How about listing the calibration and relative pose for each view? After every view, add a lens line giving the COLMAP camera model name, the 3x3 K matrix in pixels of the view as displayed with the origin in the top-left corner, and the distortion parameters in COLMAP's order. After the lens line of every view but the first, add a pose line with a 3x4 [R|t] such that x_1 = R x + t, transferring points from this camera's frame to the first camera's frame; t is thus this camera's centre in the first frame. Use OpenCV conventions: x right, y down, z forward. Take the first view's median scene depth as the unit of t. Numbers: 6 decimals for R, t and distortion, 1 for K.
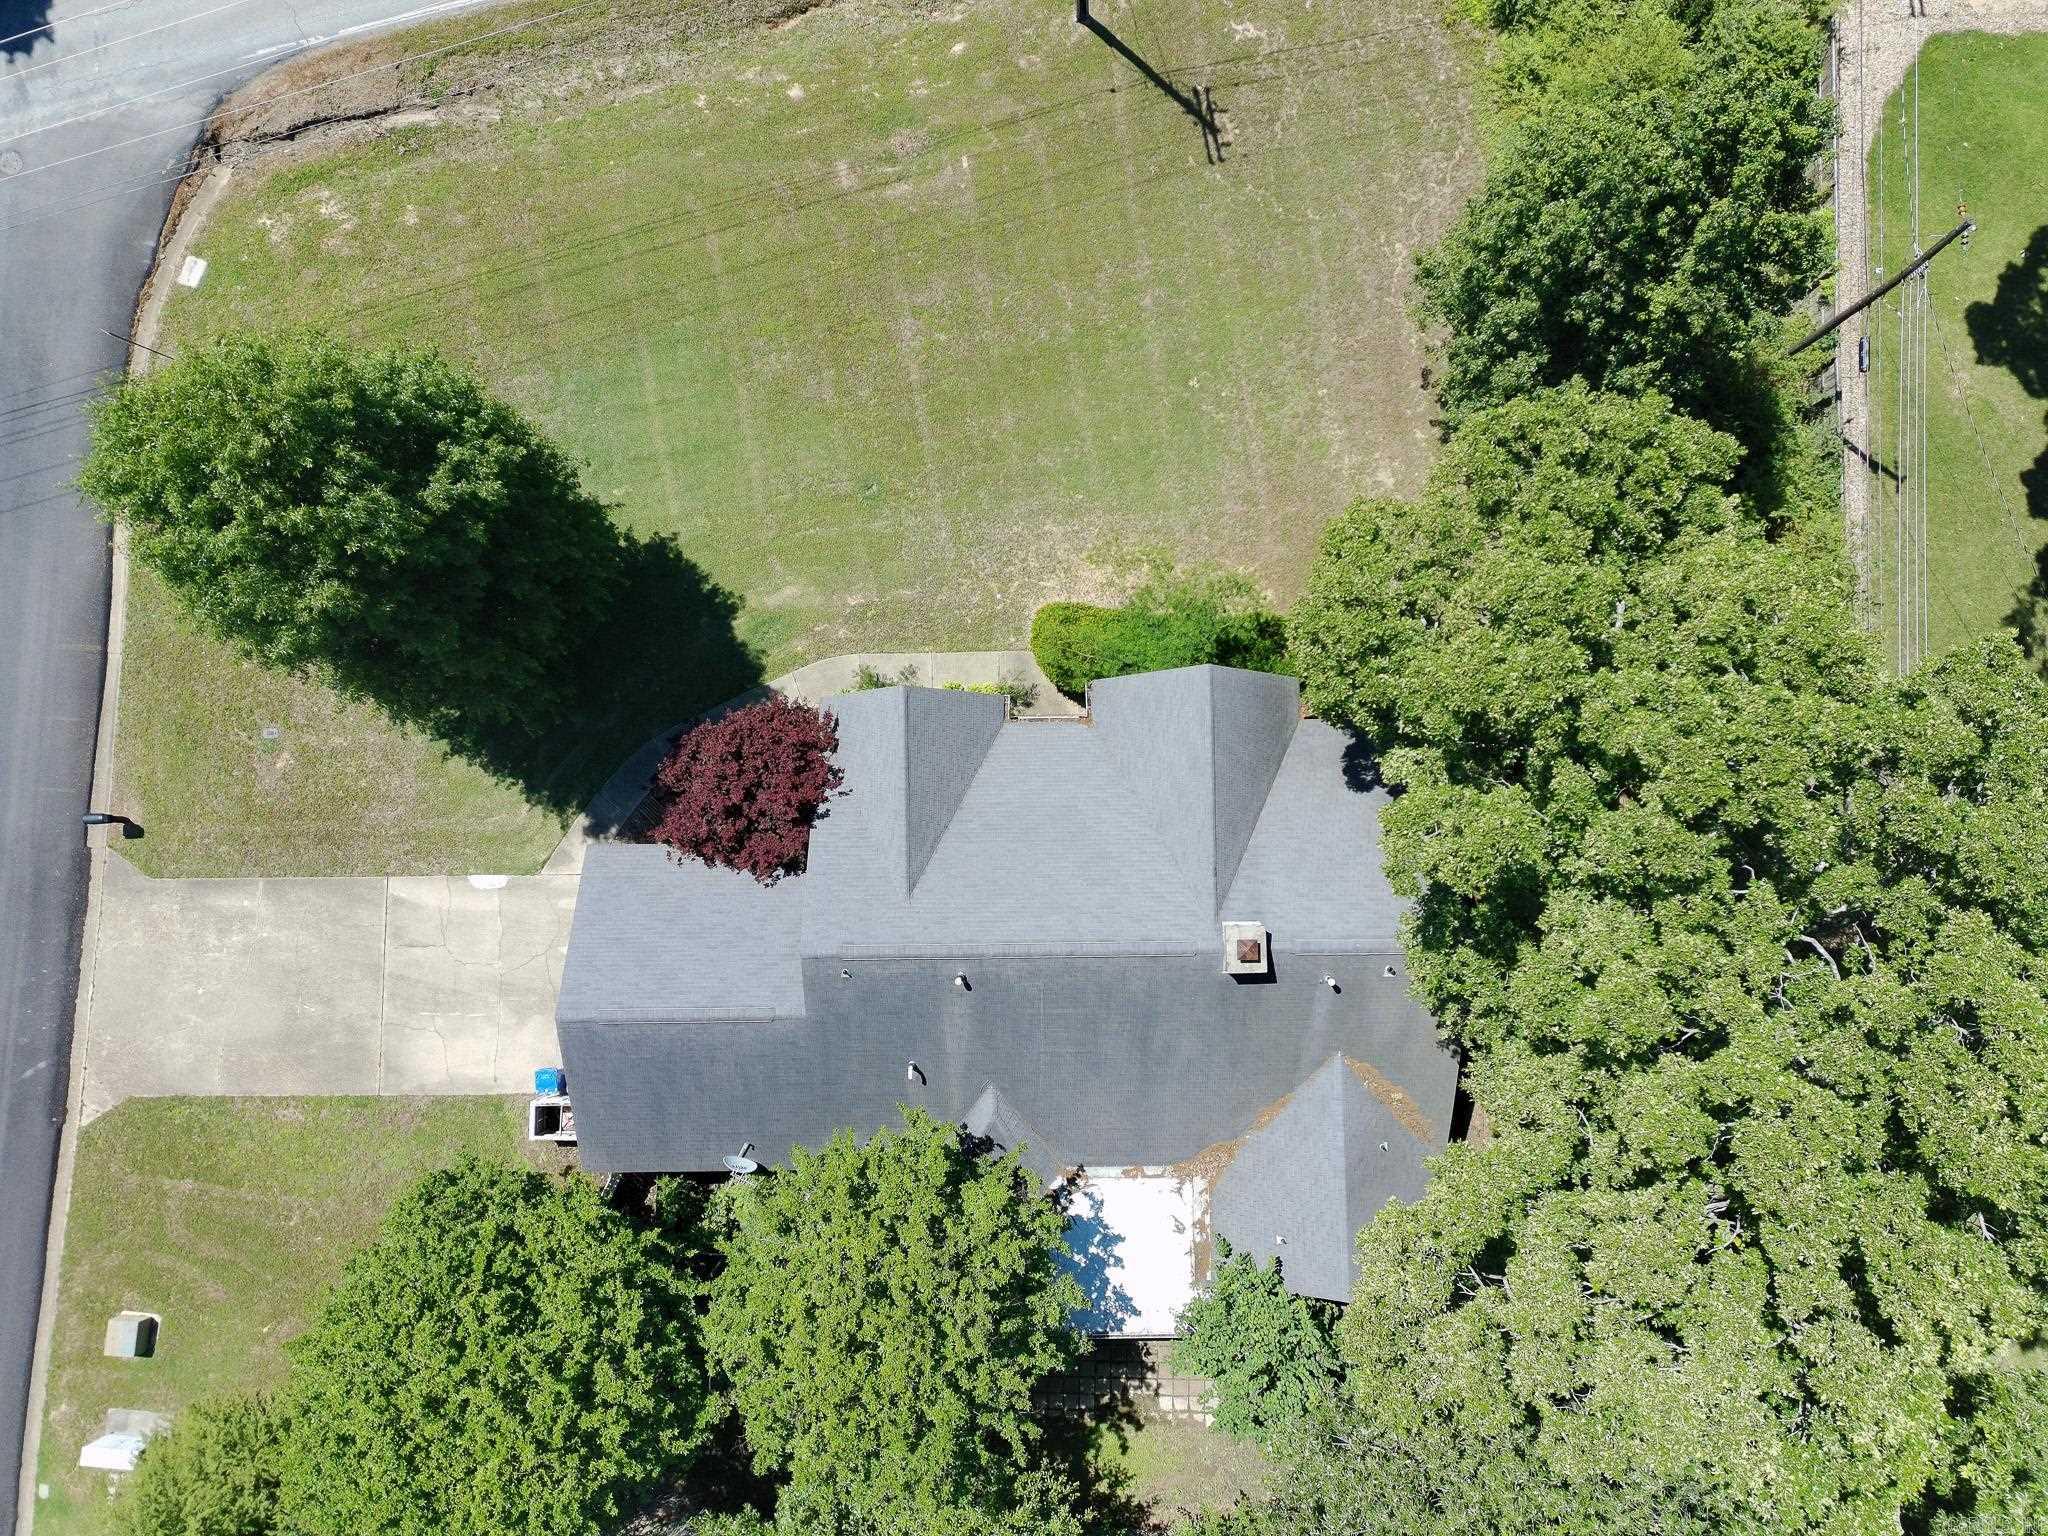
lens RADIAL K [[1513.7, 0, 1024.0], [0, 1513.7, 768.0], [0, 0, 1]] dist [0.062043, -0.061571]
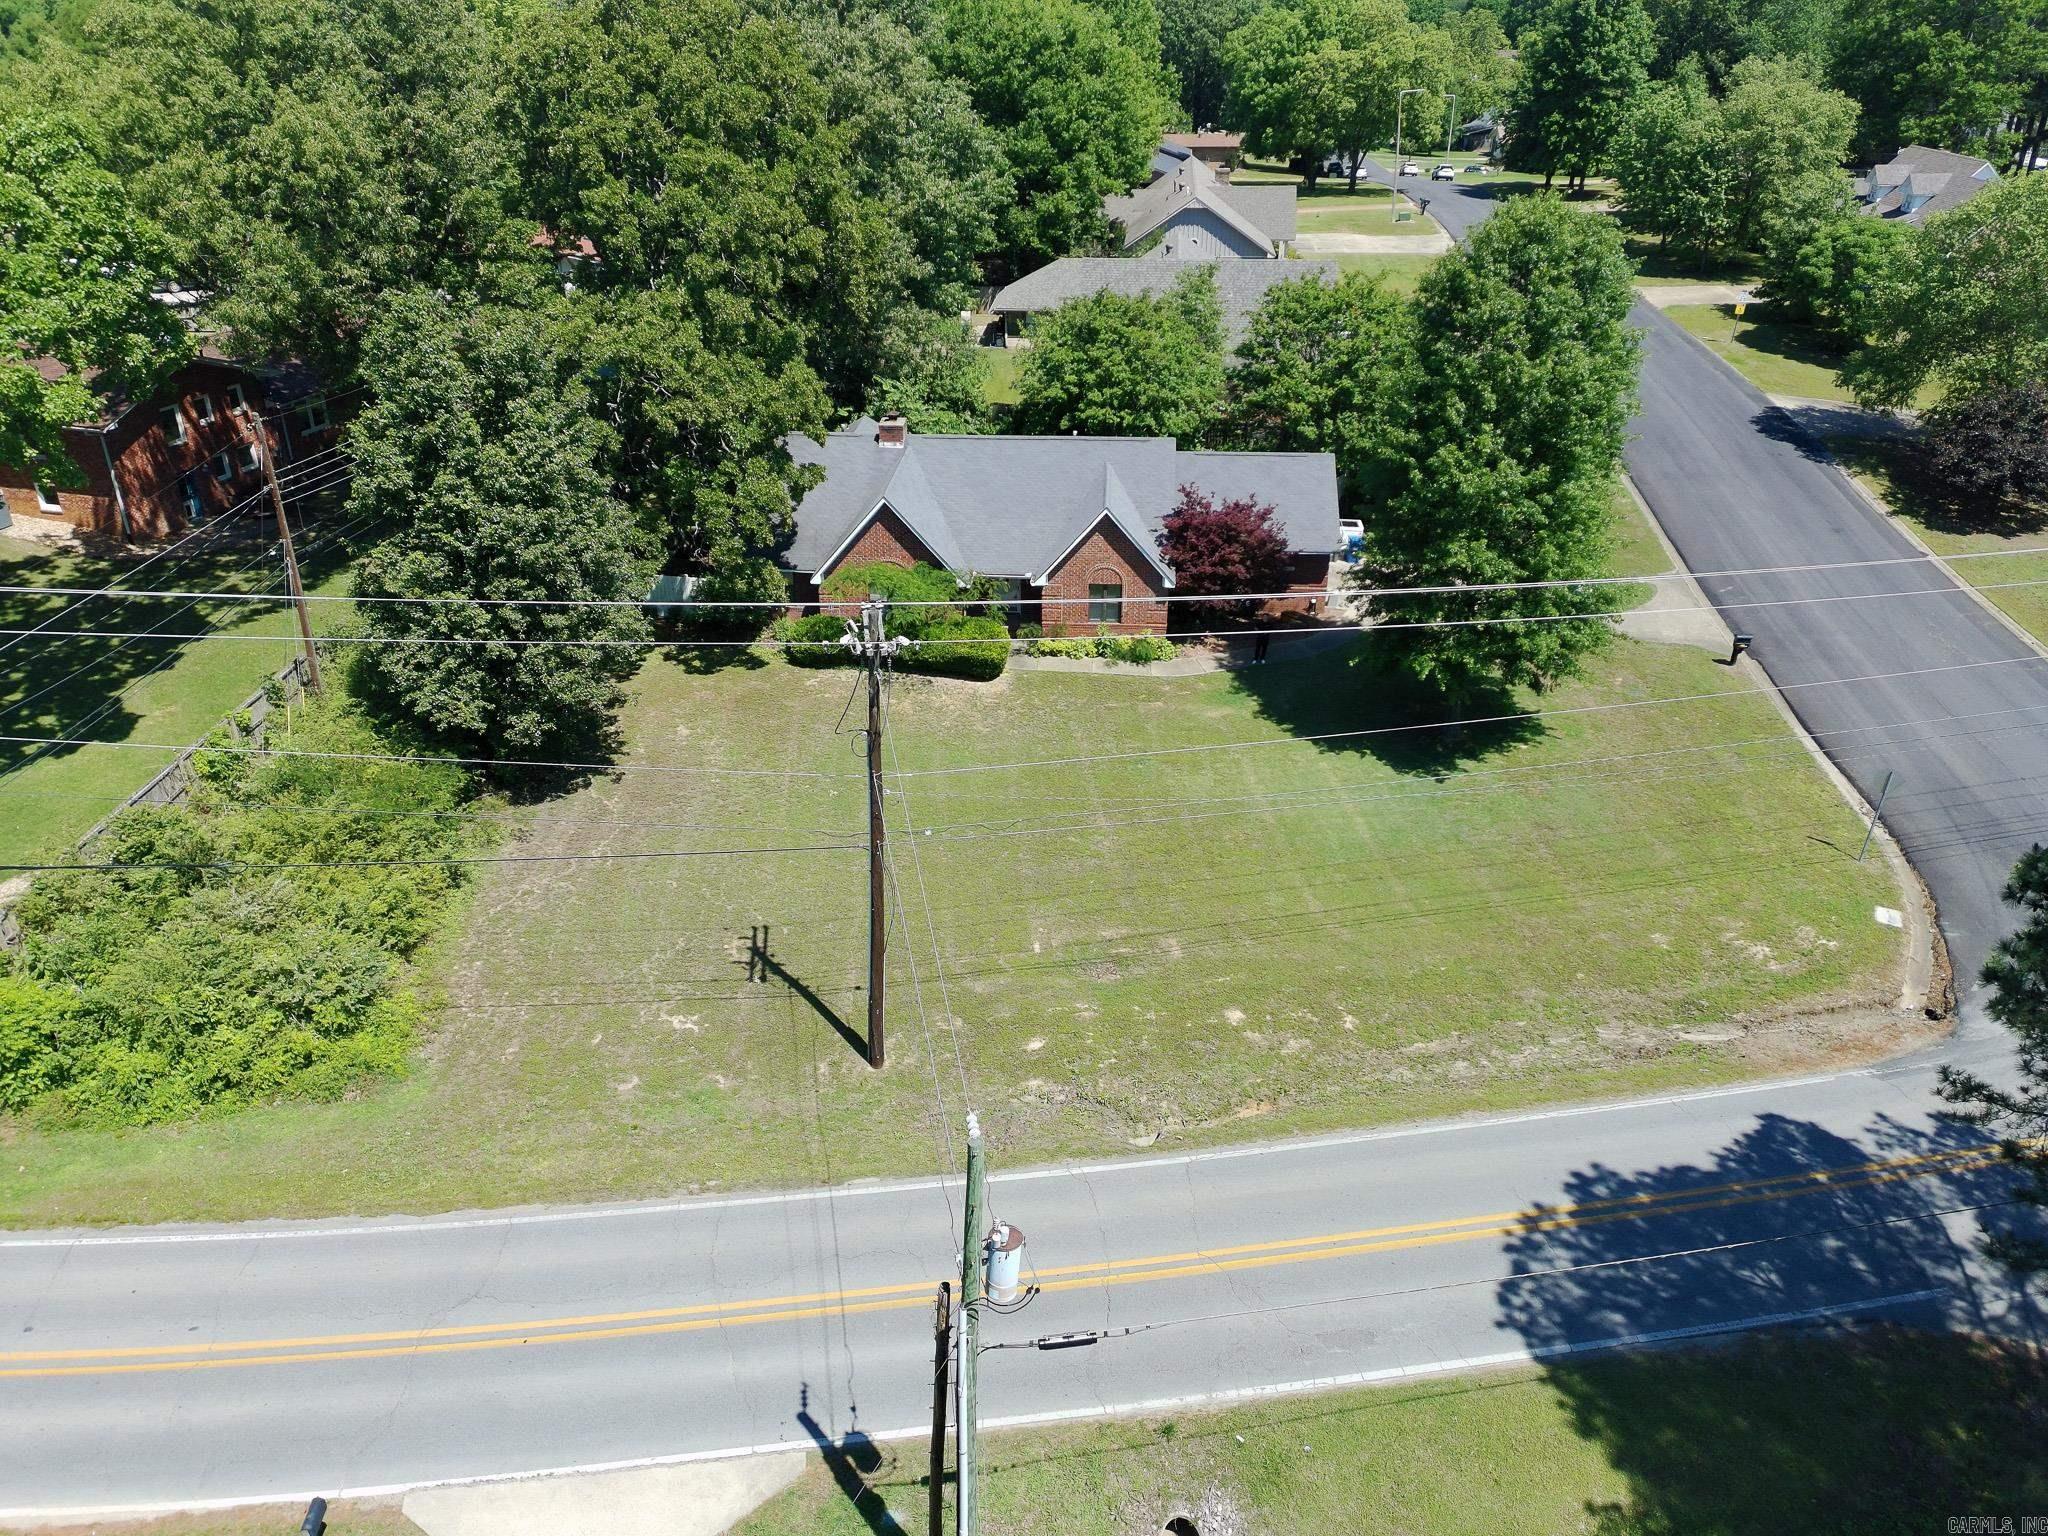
lens RADIAL K [[1513.7, 0, 1024.0], [0, 1513.7, 768.0], [0, 0, 1]] dist [0.062043, -0.061571]
pose [[-0.996822, -0.027738, 0.074670, -0.096041], [0.079555, -0.393875, 0.915715, -1.189094], [0.004011, 0.918746, 0.394830, 0.566864]]
